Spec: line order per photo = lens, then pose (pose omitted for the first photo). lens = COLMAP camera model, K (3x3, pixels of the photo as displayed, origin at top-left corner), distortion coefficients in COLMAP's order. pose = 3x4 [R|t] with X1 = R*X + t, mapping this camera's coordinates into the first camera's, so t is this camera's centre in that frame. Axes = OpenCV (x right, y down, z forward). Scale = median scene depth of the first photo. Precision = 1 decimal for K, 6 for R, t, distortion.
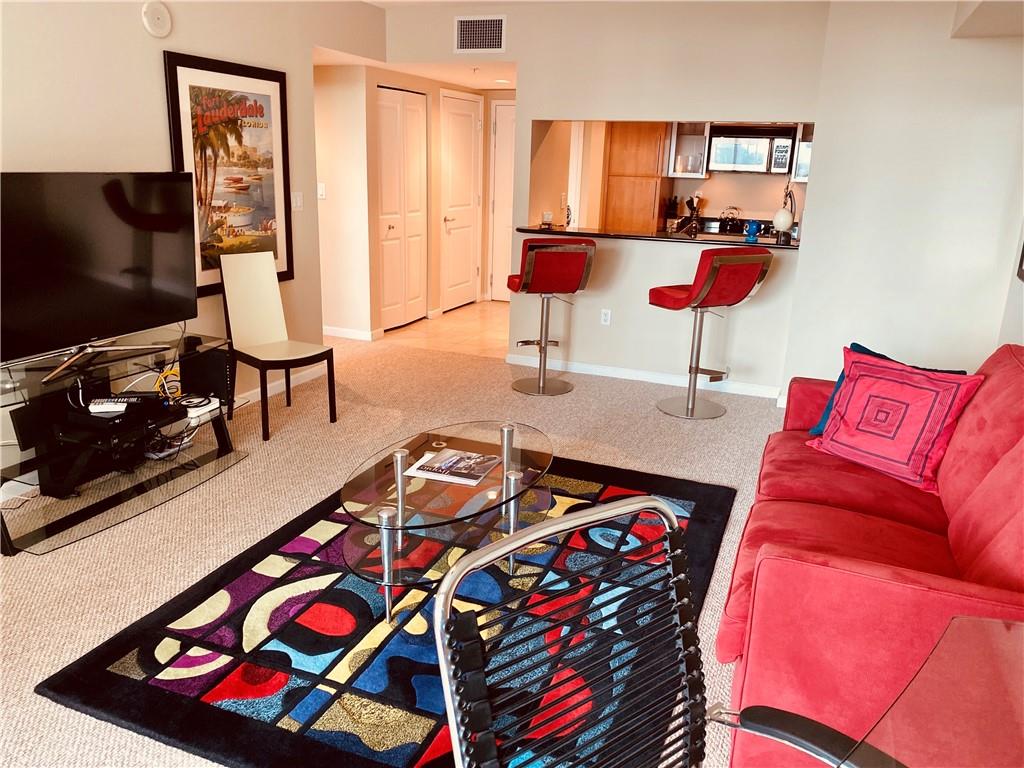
lens RADIAL K [[783.6, 0, 508.5], [0, 783.6, 359.7], [0, 0, 1]] dist [0.098182, -0.139608]
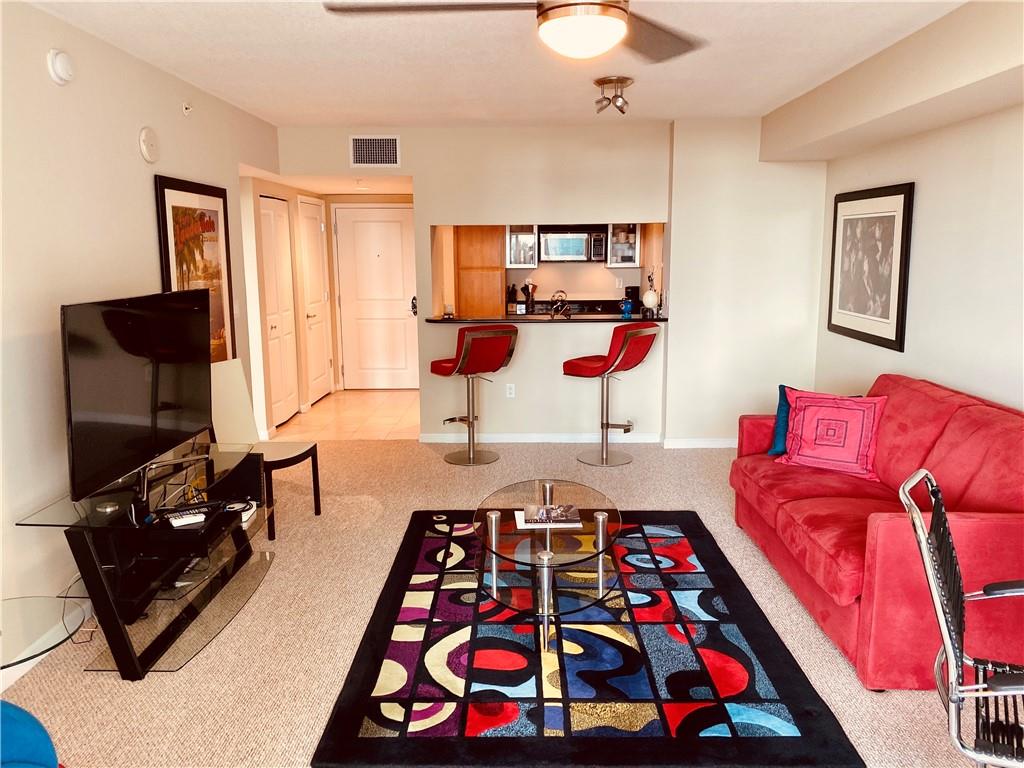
lens RADIAL K [[783.6, 0, 508.5], [0, 783.6, 359.7], [0, 0, 1]] dist [0.098182, -0.139608]
pose [[0.932447, -0.085810, 0.350969, -0.343234], [0.122198, 0.989043, -0.082837, -0.006146], [-0.340015, 0.120129, 0.932716, -0.084284]]
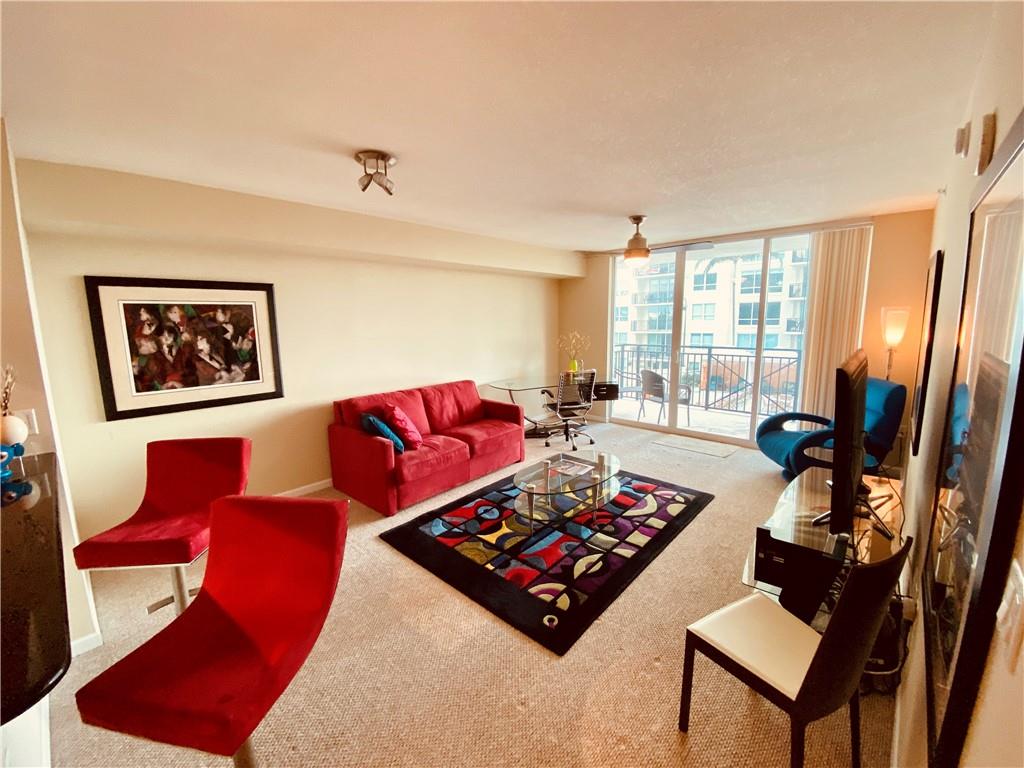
lens RADIAL K [[416.1, 0, 509.2], [0, 416.1, 382.6], [0, 0, 1]] dist [0.011484, -0.000360]
pose [[-0.936773, -0.066186, 0.343621, -0.188251], [0.081113, 0.914139, 0.397204, -0.359574], [-0.340407, 0.399962, -0.850972, 1.265475]]
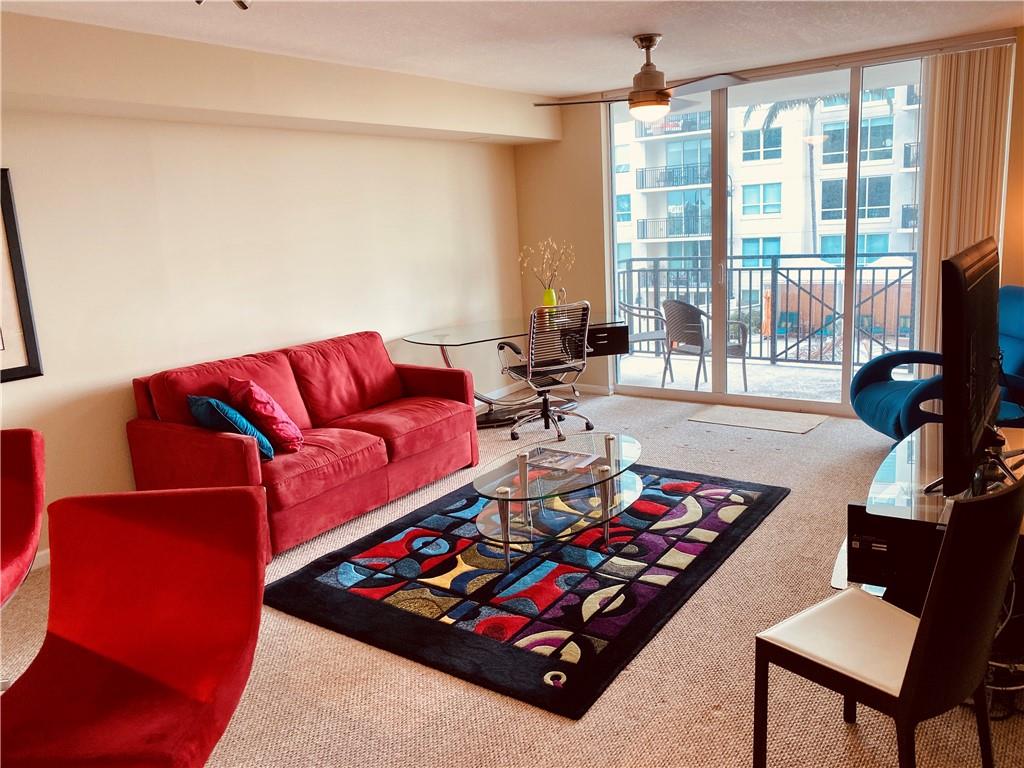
lens RADIAL K [[786.4, 0, 513.1], [0, 786.4, 378.7], [0, 0, 1]] dist [0.039123, 0.001183]
pose [[-0.974198, -0.018404, 0.224942, -0.183564], [0.085370, 0.892568, 0.442757, -0.377527], [-0.208924, 0.450536, -0.867967, 1.370890]]
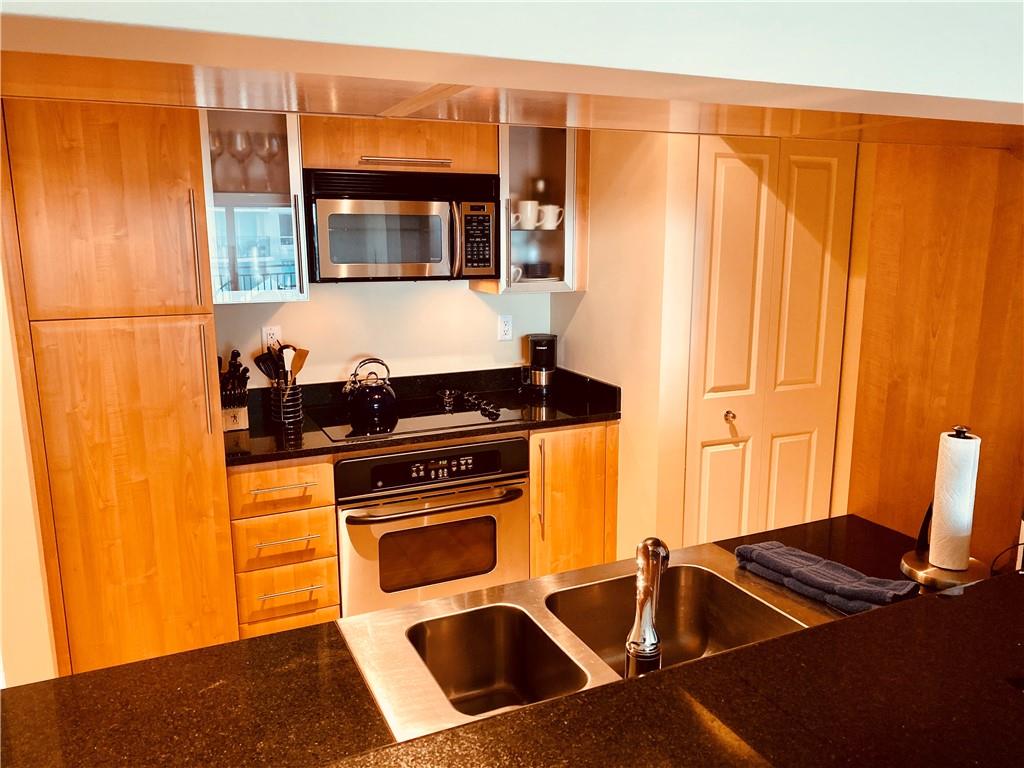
lens RADIAL K [[786.4, 0, 513.1], [0, 786.4, 378.7], [0, 0, 1]] dist [0.039123, 0.001183]
pose [[0.689251, -0.168995, 0.704538, 0.055690], [0.206188, 0.977960, 0.032866, -0.297774], [-0.694565, 0.122614, 0.708905, 1.064899]]
